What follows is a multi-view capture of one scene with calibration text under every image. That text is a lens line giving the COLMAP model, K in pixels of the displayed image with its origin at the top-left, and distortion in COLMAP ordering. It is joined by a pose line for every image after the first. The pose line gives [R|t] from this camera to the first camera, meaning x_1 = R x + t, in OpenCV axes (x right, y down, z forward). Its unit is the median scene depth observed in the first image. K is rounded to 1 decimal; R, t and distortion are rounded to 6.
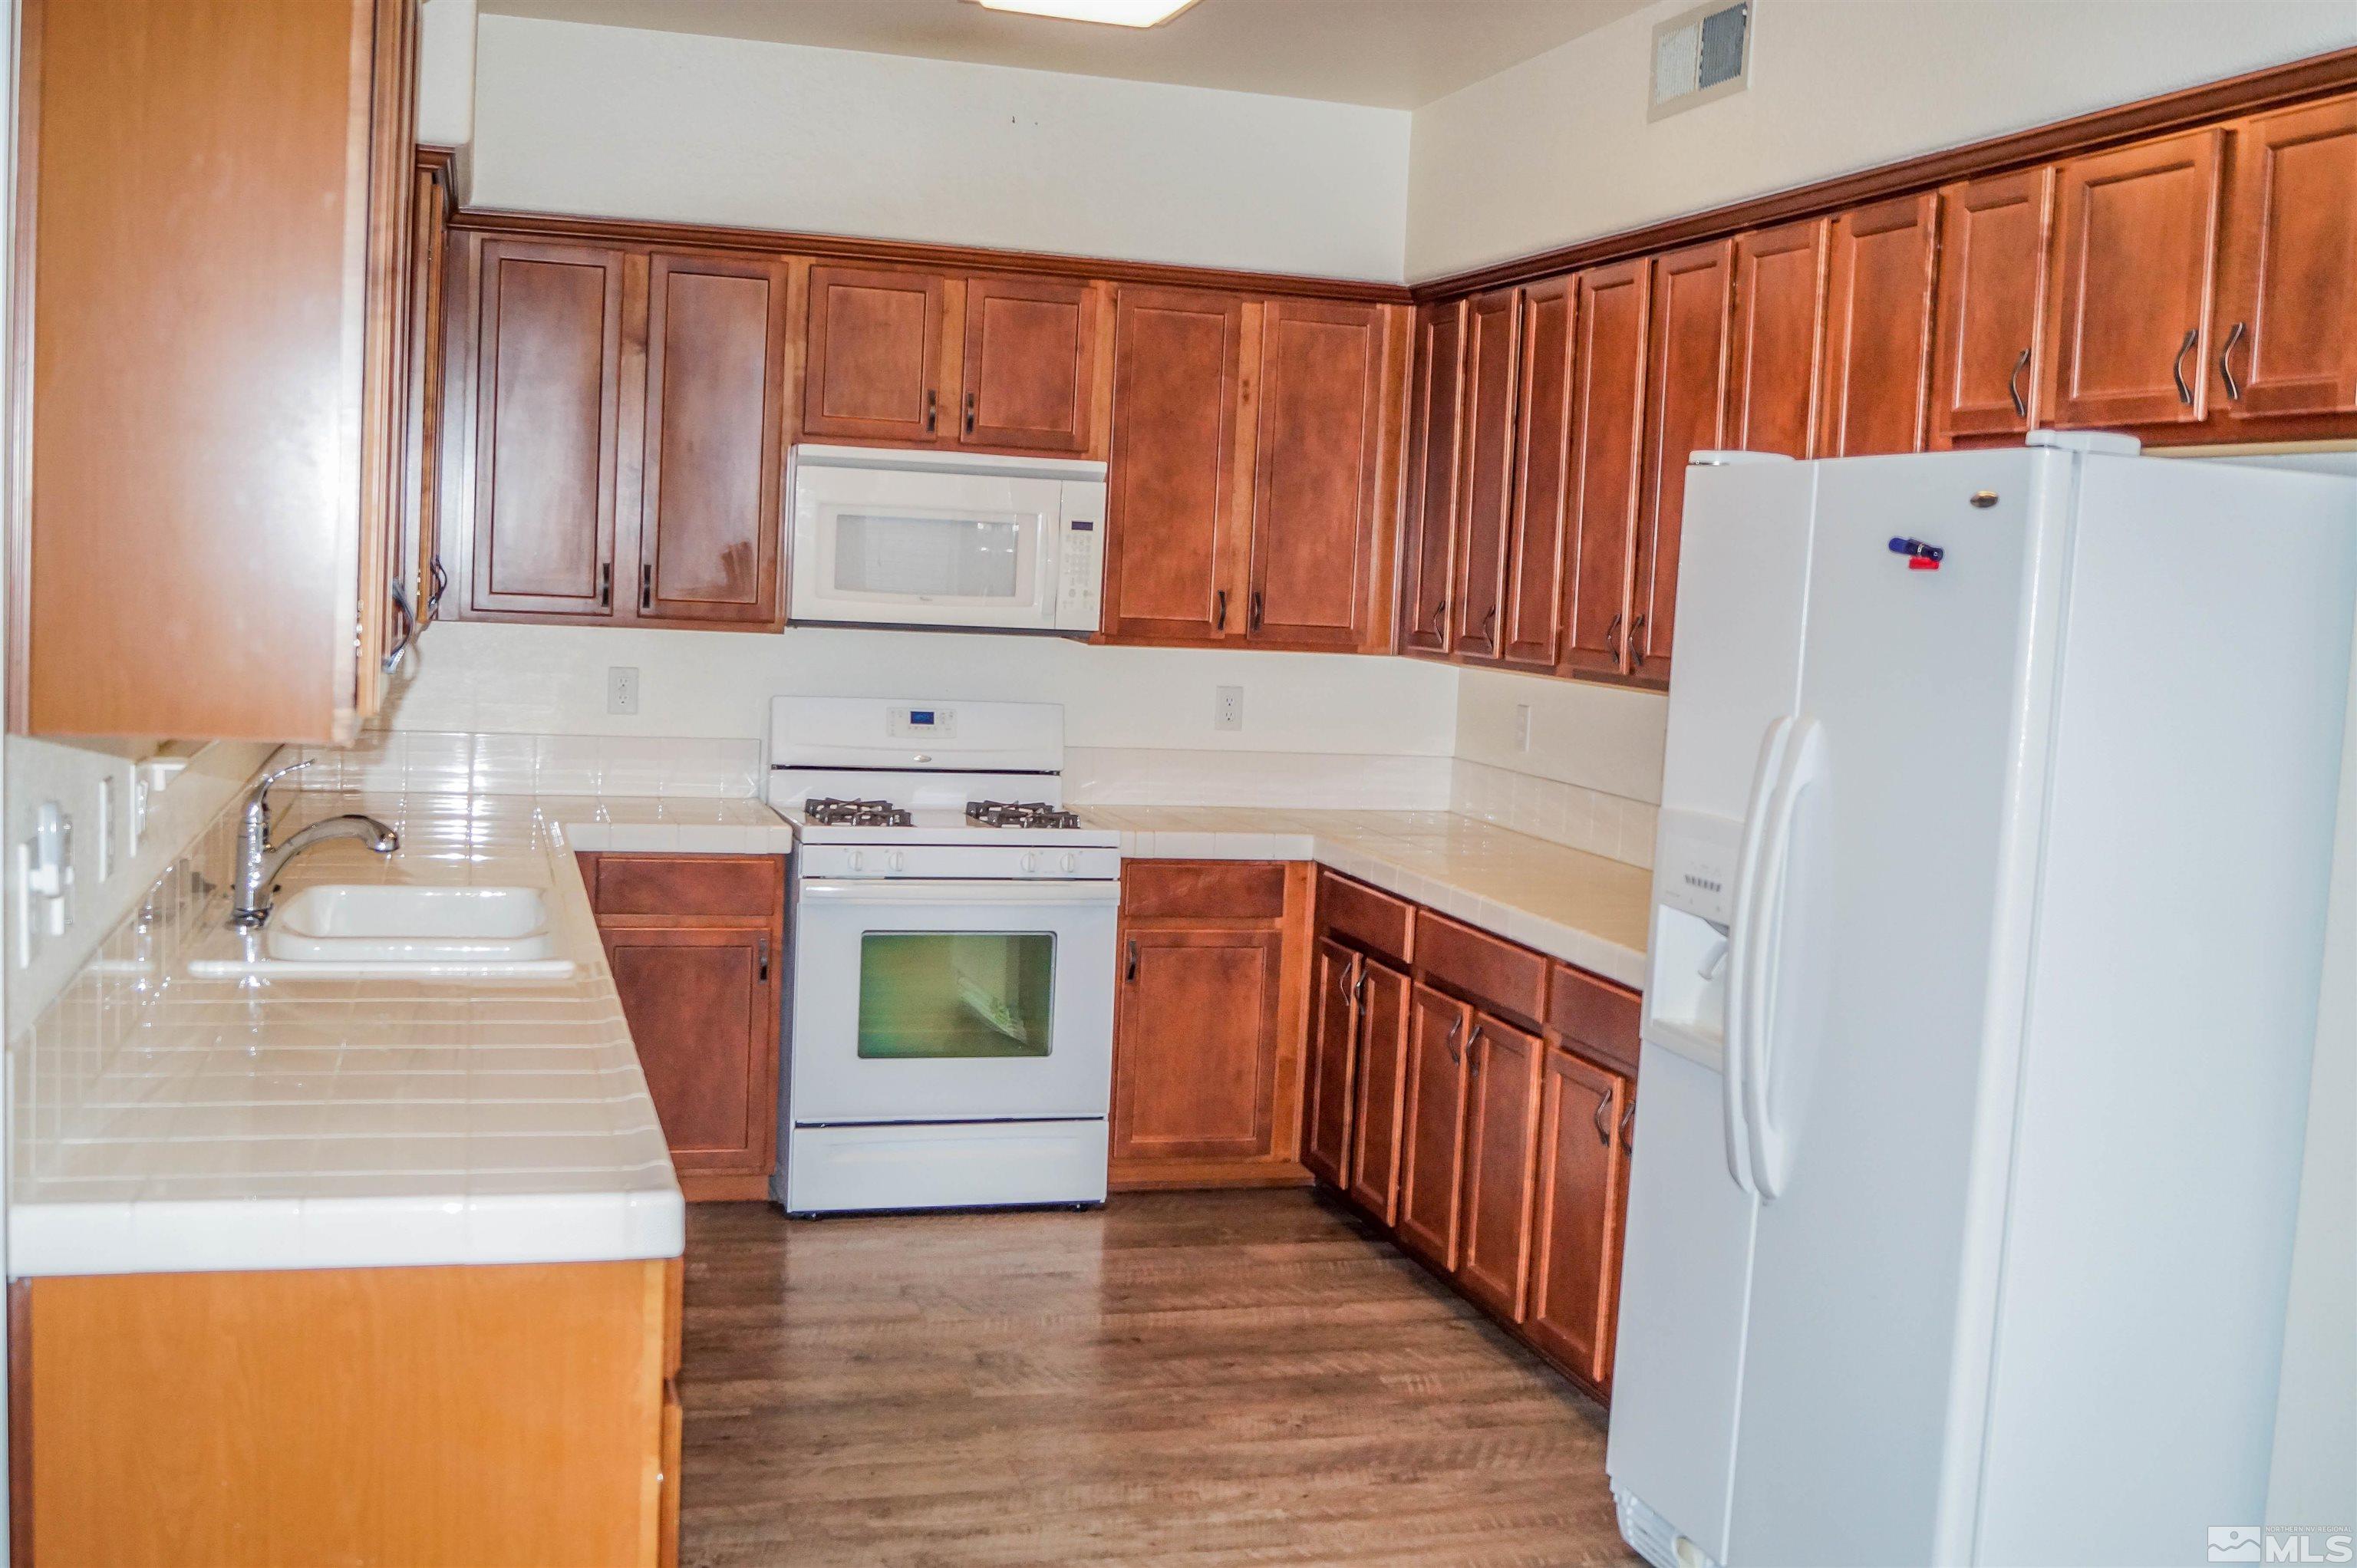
lens RADIAL K [[2362.7, 0, 1178.5], [0, 2362.7, 784.0], [0, 0, 1]] dist [-0.052493, -0.010938]
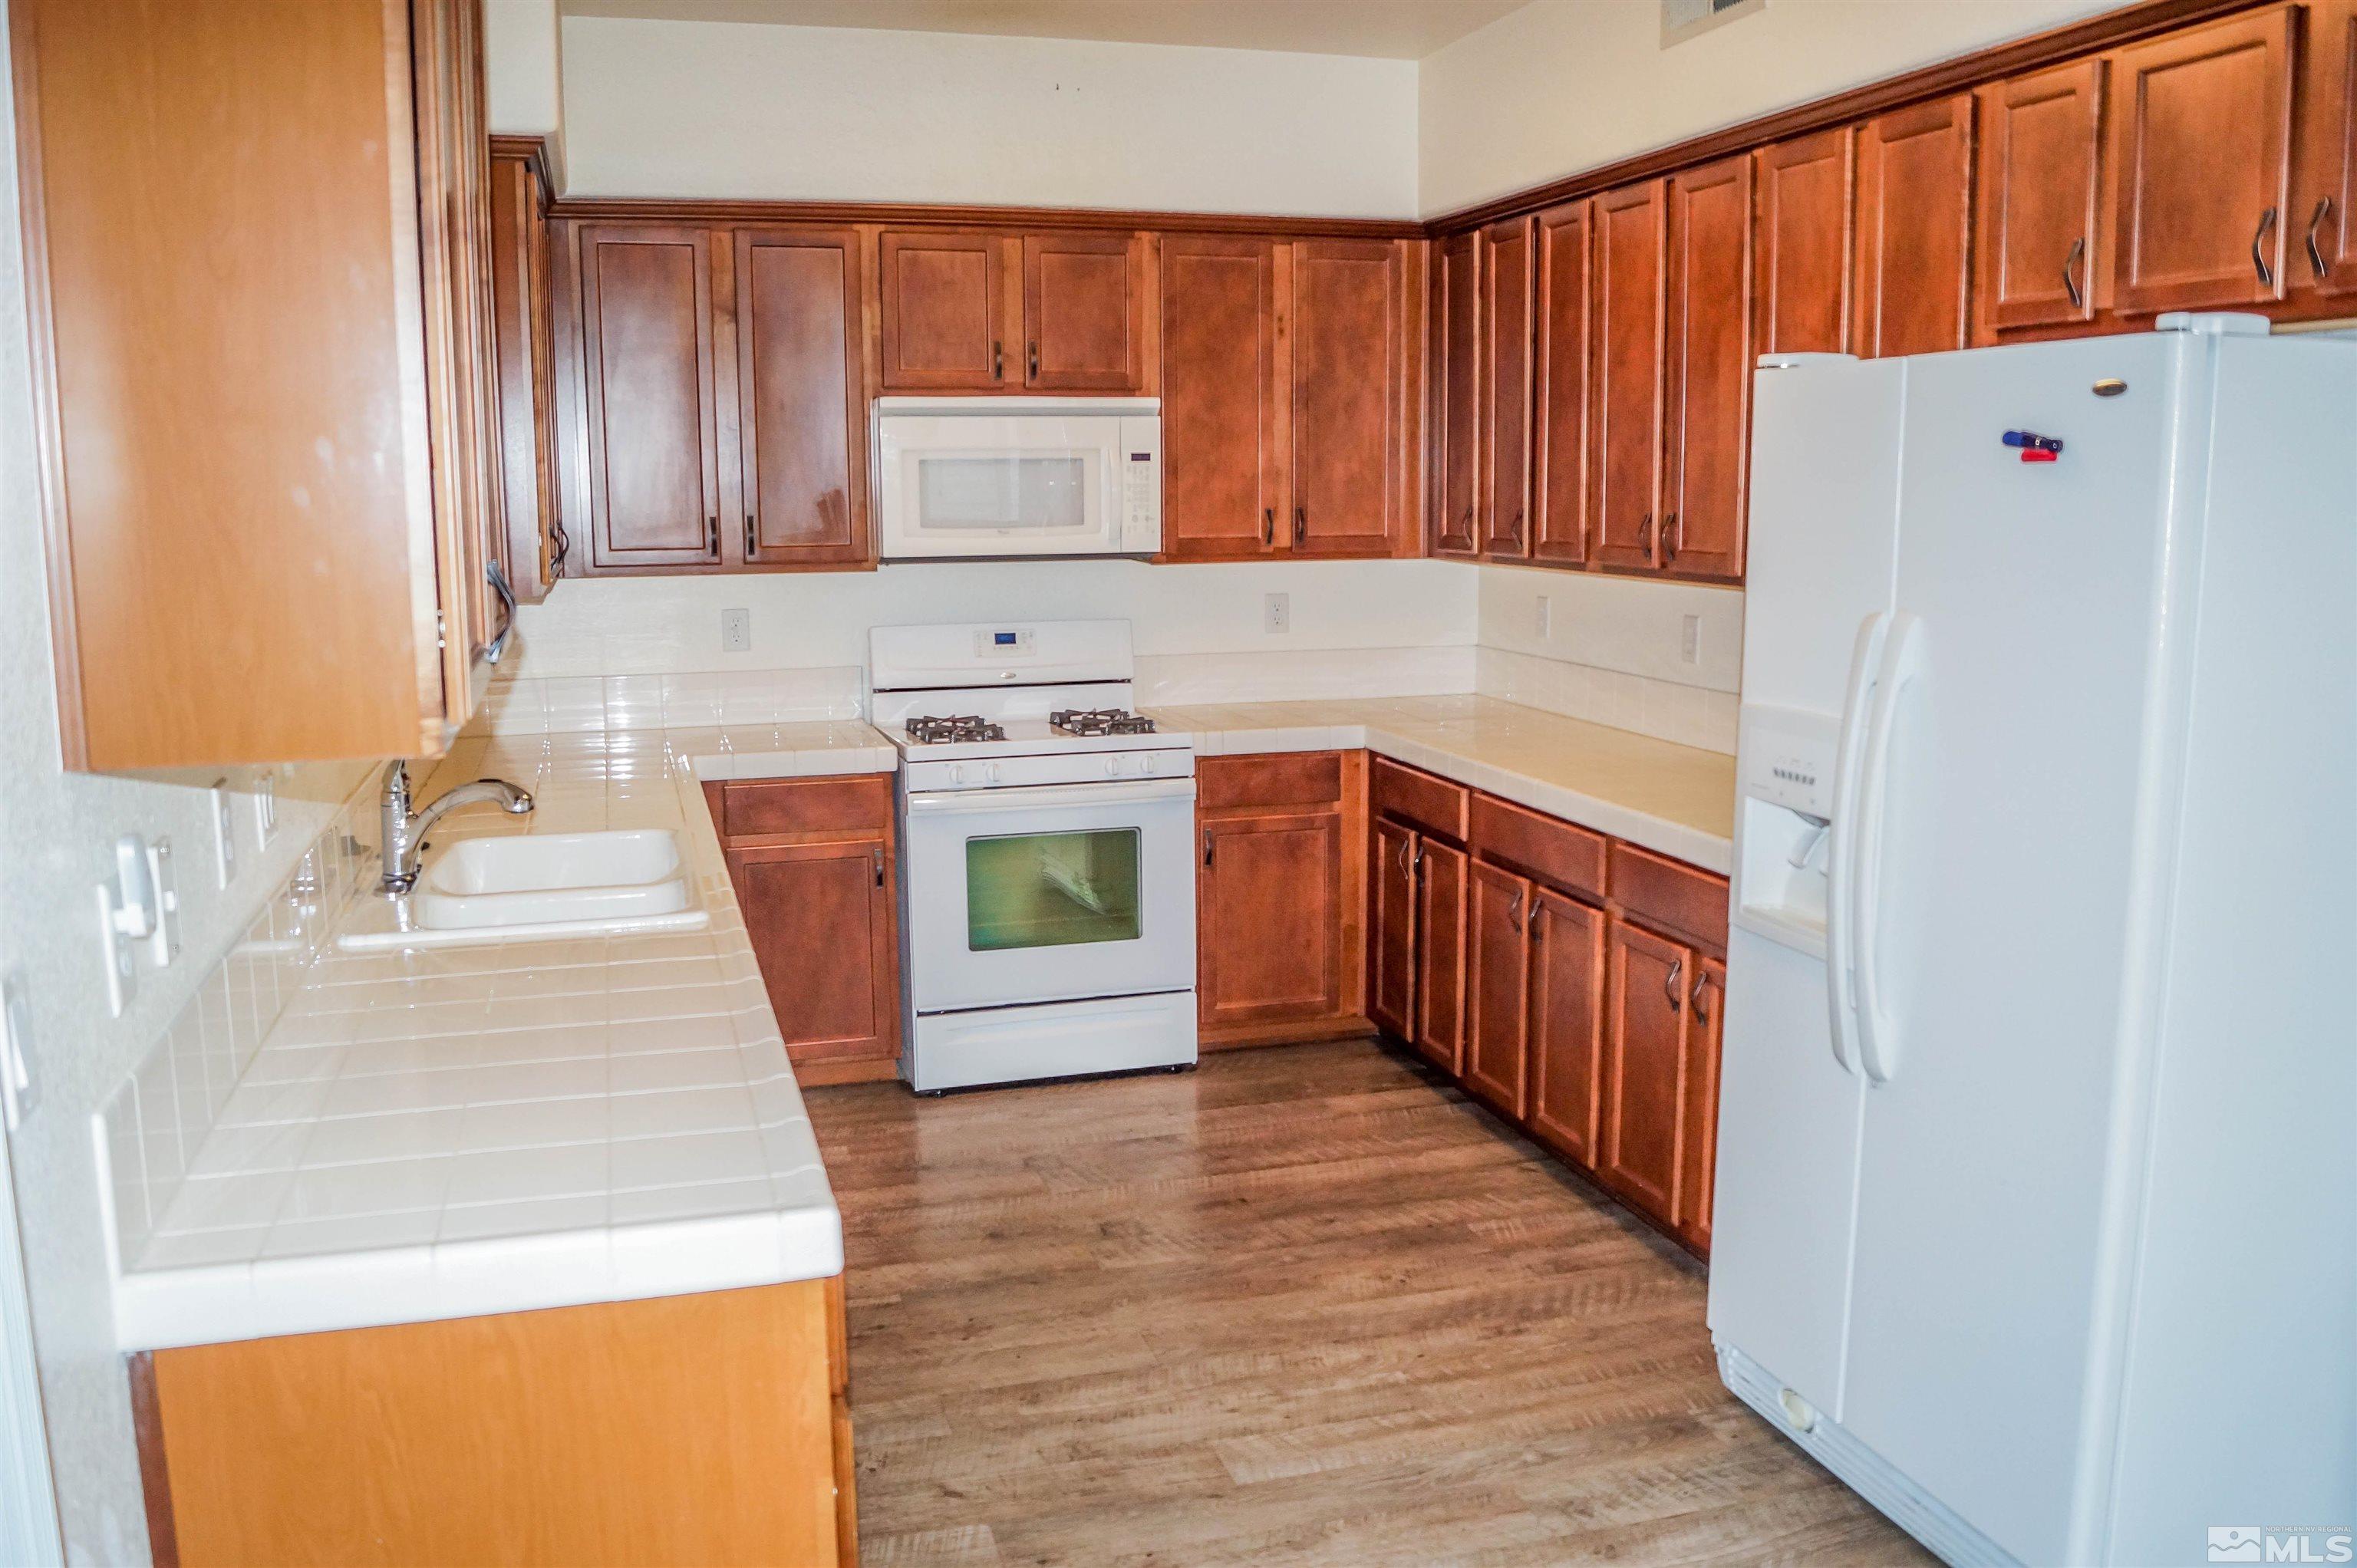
lens RADIAL K [[1907.9, 0, 1178.5], [0, 1907.9, 784.0], [0, 0, 1]] dist [-0.074403, 0.007027]
pose [[0.998410, -0.055689, -0.008737, -0.028016], [0.056143, 0.996270, 0.065522, -0.017121], [0.005056, -0.065908, 0.997813, 0.121604]]
